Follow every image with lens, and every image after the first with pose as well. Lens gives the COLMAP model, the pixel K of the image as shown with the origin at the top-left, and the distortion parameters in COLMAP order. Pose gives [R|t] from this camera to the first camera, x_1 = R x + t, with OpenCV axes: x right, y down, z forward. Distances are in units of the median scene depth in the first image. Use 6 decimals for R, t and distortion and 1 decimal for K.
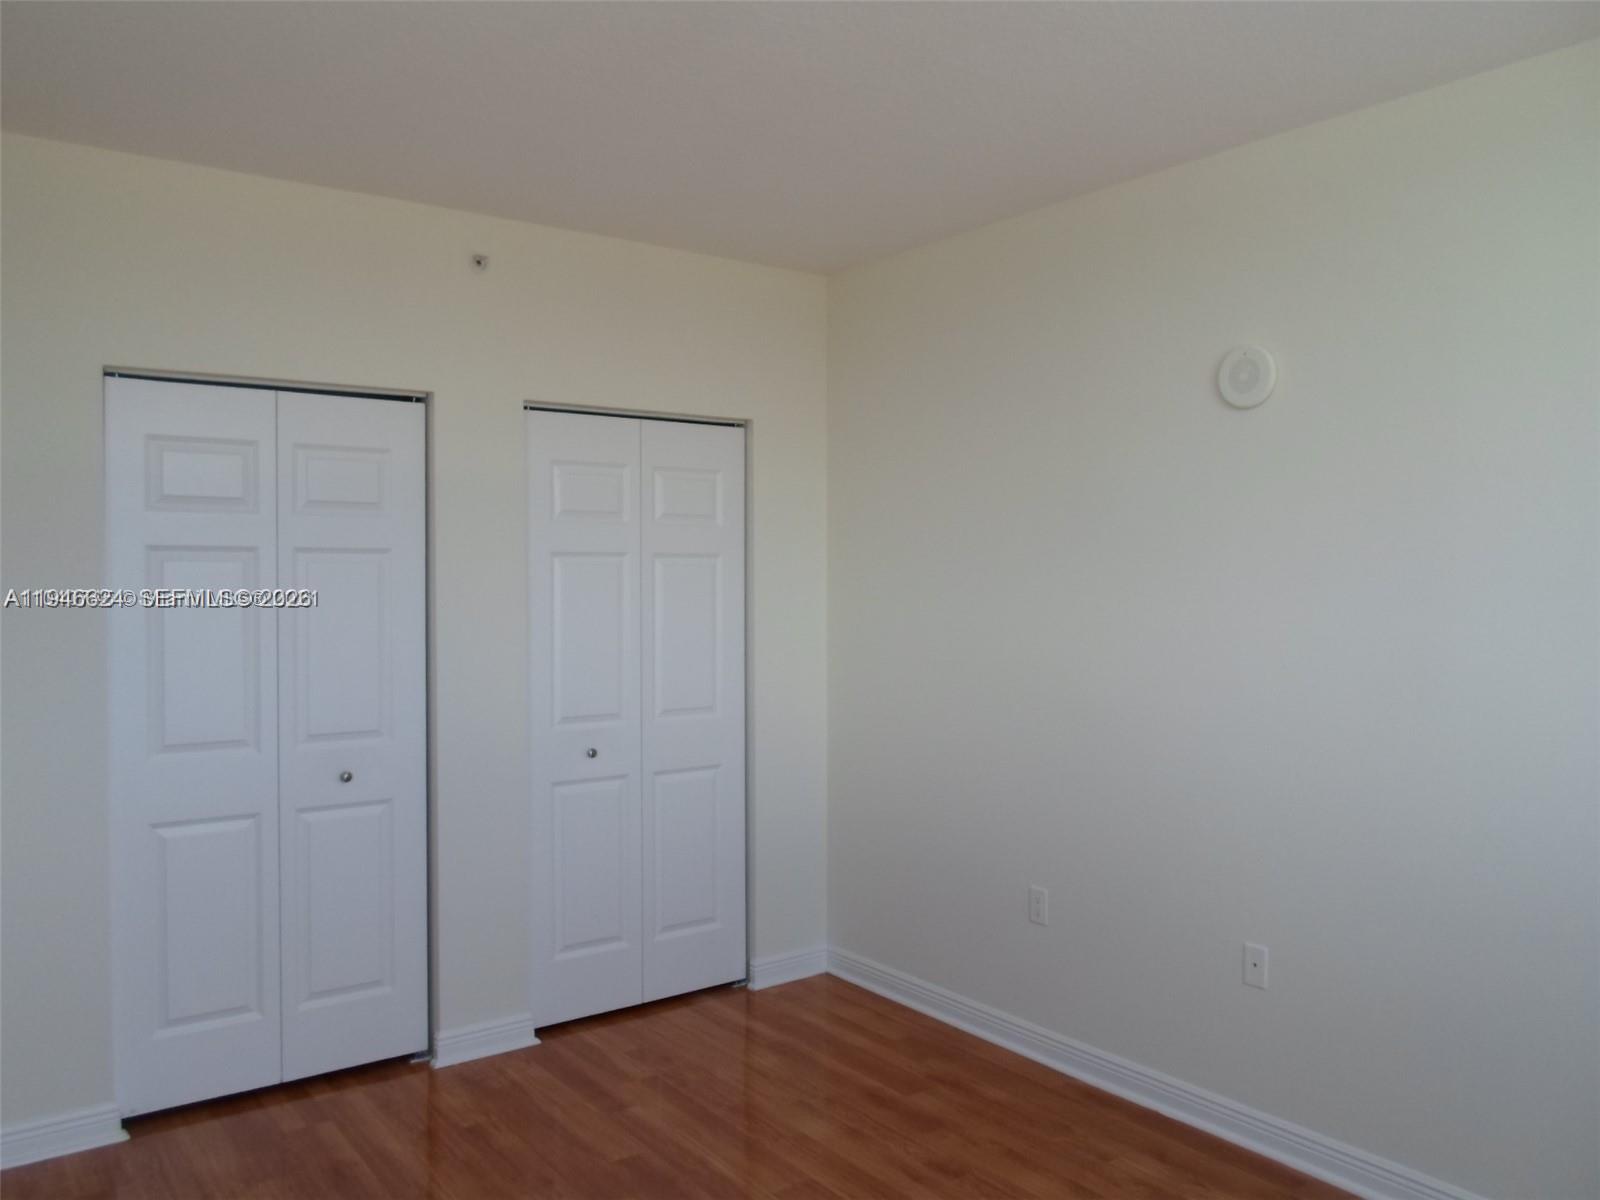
lens RADIAL K [[1227.8, 0, 801.8], [0, 1227.8, 599.8], [0, 0, 1]] dist [-0.030729, -0.019204]
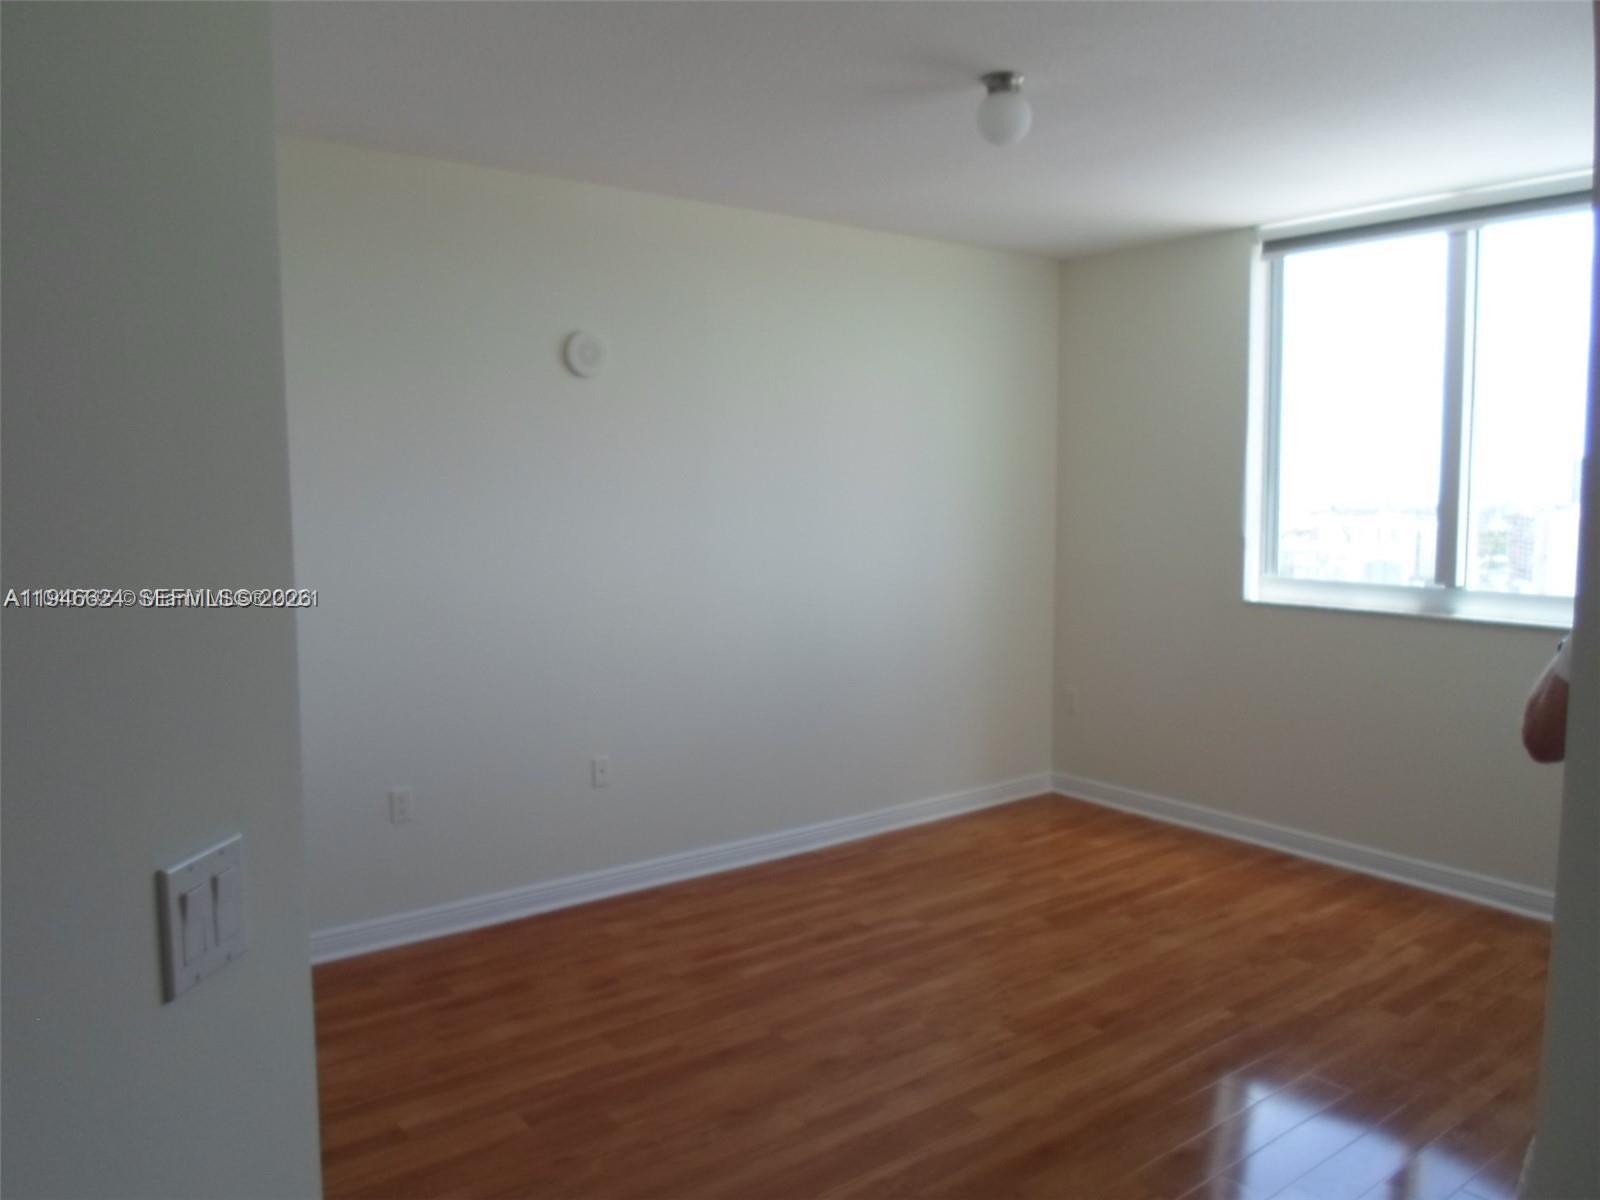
lens RADIAL K [[1227.8, 0, 802.0], [0, 1227.8, 599.4], [0, 0, 1]] dist [-0.030729, -0.019204]
pose [[-0.005347, -0.103826, 0.994581, -1.029012], [0.021840, 0.994346, 0.103918, -0.044526], [-0.999747, 0.022277, -0.003049, 0.755494]]
